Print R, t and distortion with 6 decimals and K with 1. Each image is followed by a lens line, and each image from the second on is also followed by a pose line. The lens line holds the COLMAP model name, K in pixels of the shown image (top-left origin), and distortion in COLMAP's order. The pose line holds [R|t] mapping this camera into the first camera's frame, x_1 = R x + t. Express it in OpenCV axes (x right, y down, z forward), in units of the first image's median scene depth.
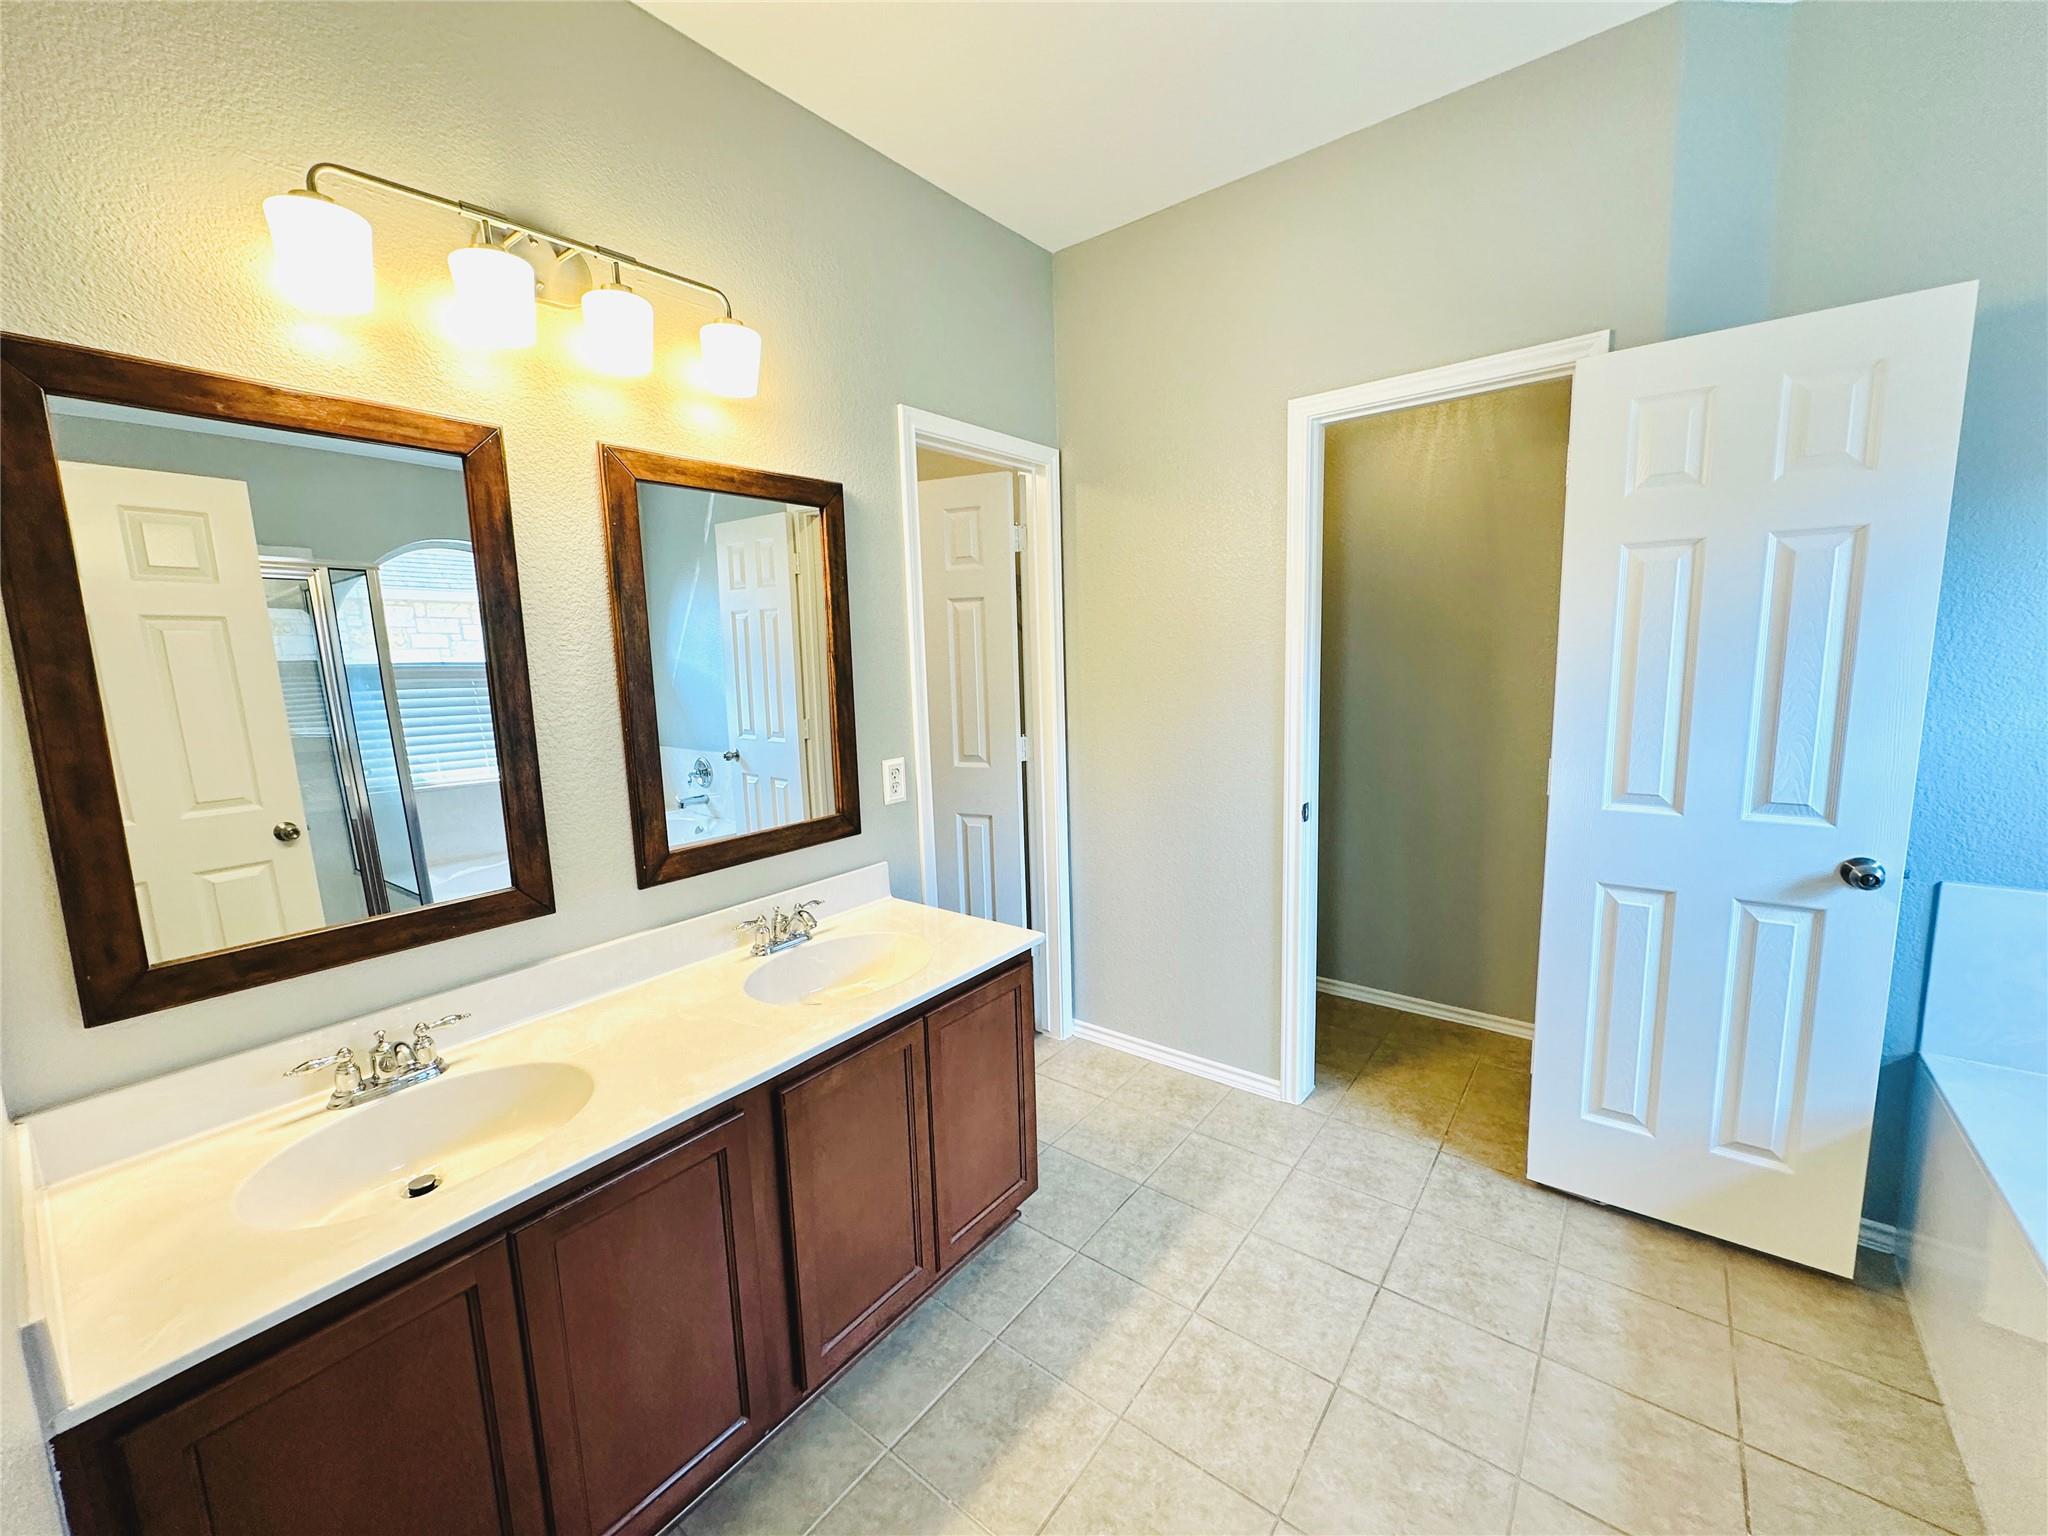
lens RADIAL K [[814.6, 0, 1018.5], [0, 814.6, 764.8], [0, 0, 1]] dist [-0.003053, 0.001045]
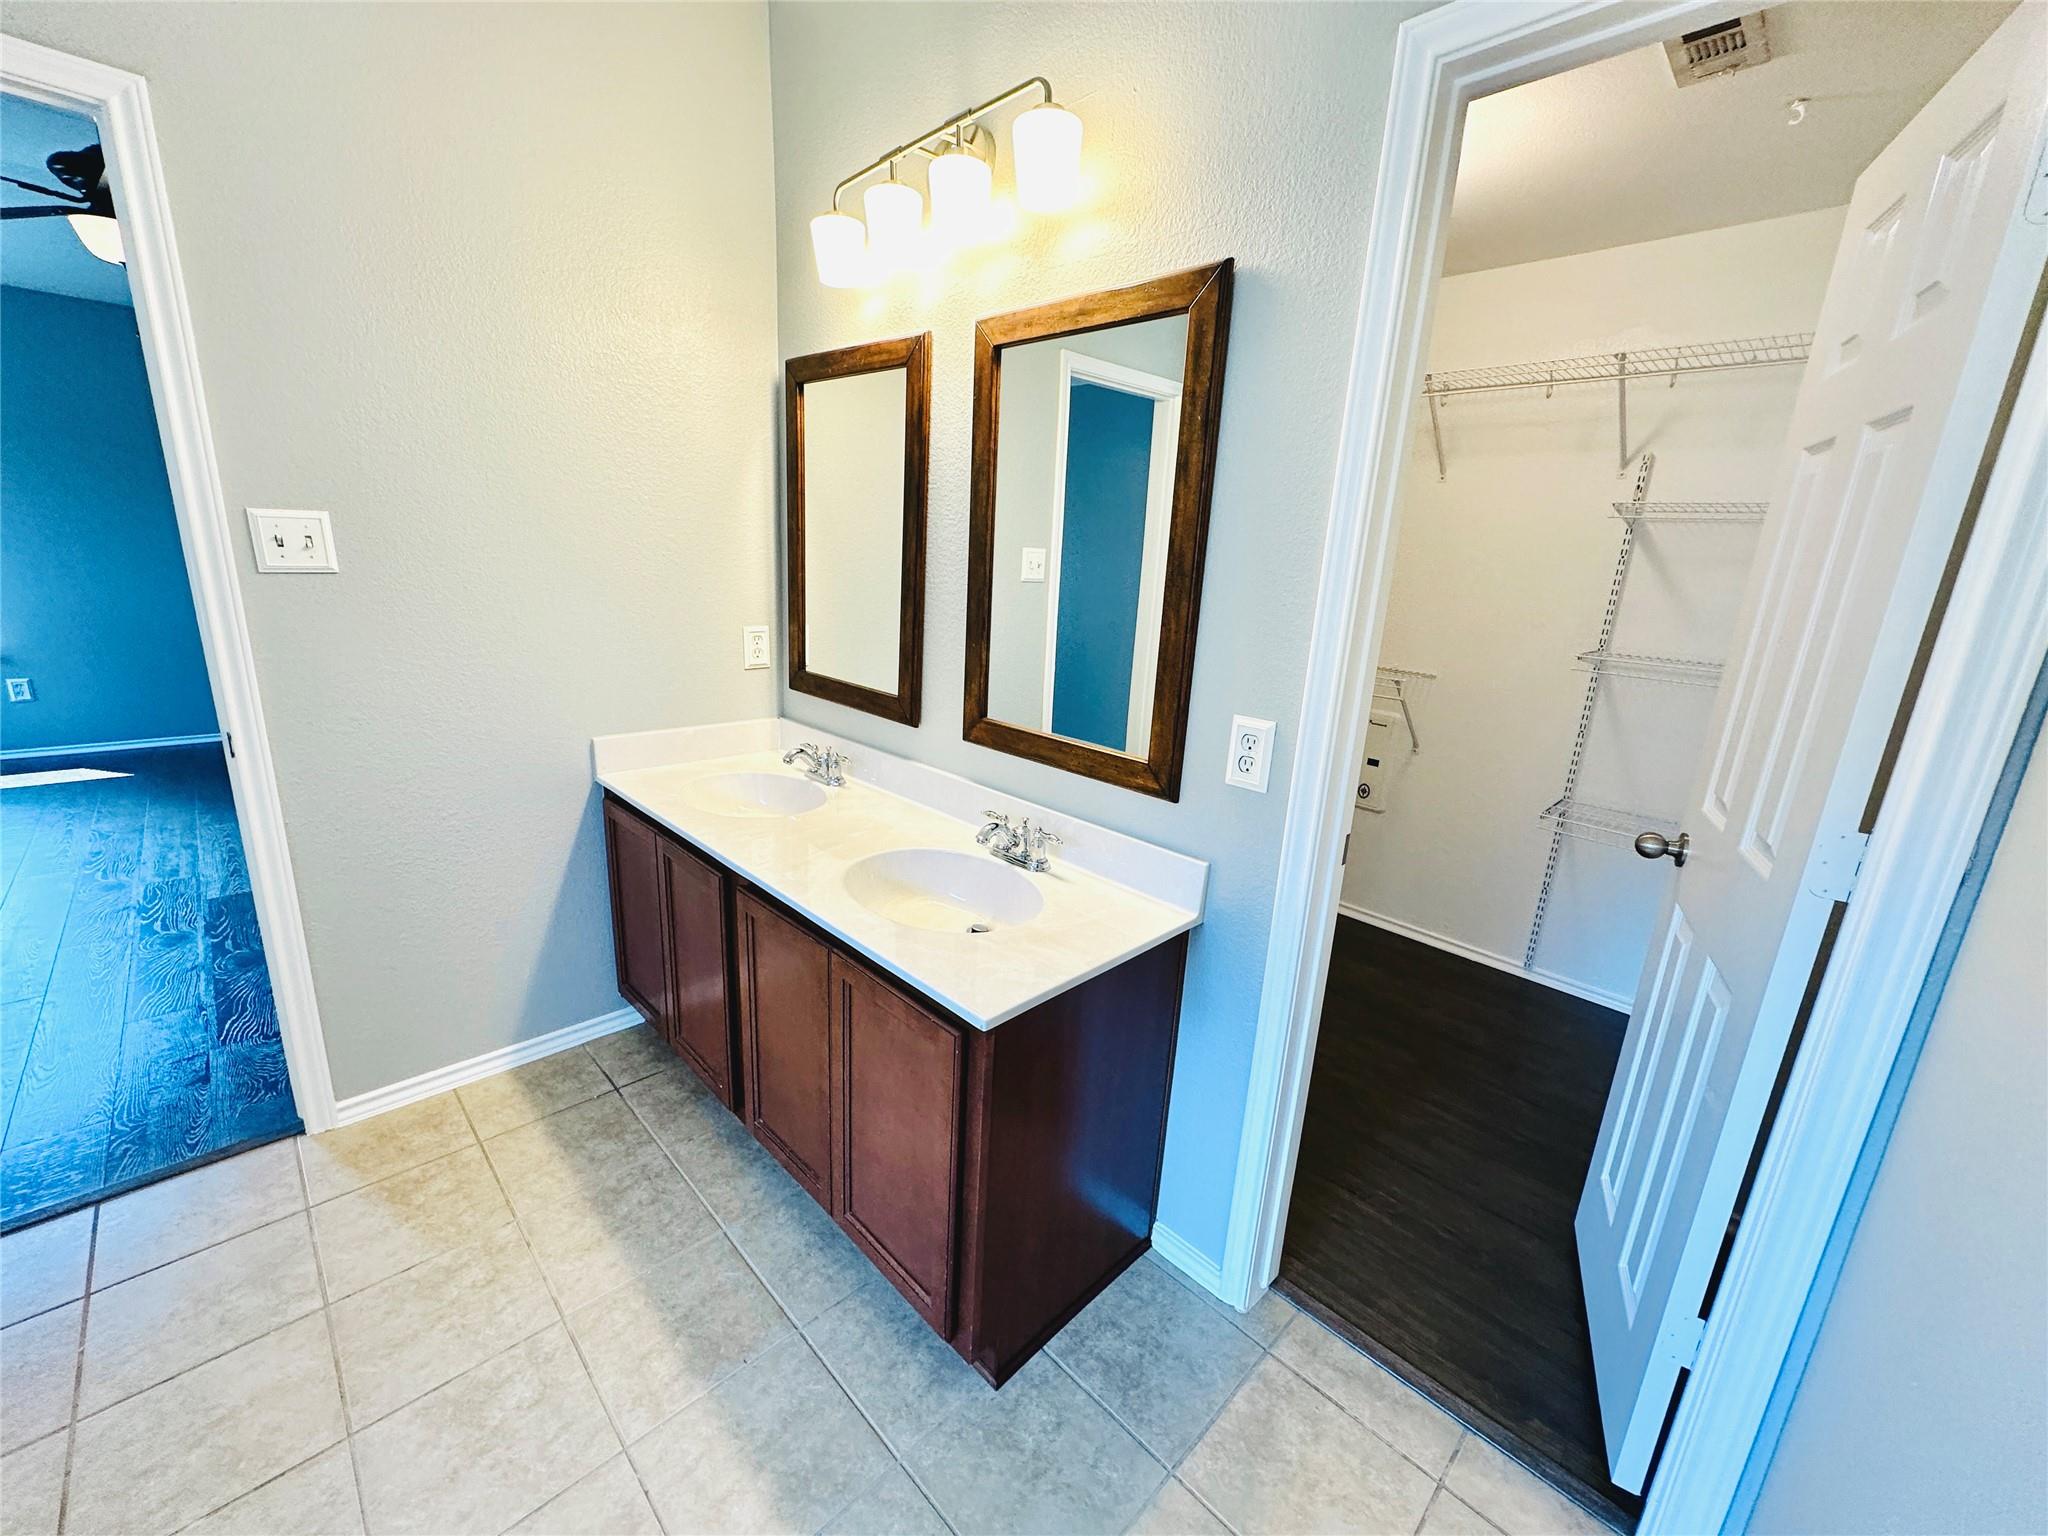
lens RADIAL K [[814.6, 0, 1021.3], [0, 814.6, 764.3], [0, 0, 1]] dist [-0.003053, 0.001045]
pose [[-0.119172, 0.274511, -0.954171, 0.616112], [-0.187620, 0.937479, 0.293141, -0.162454], [0.974986, 0.213956, -0.060217, 1.173188]]
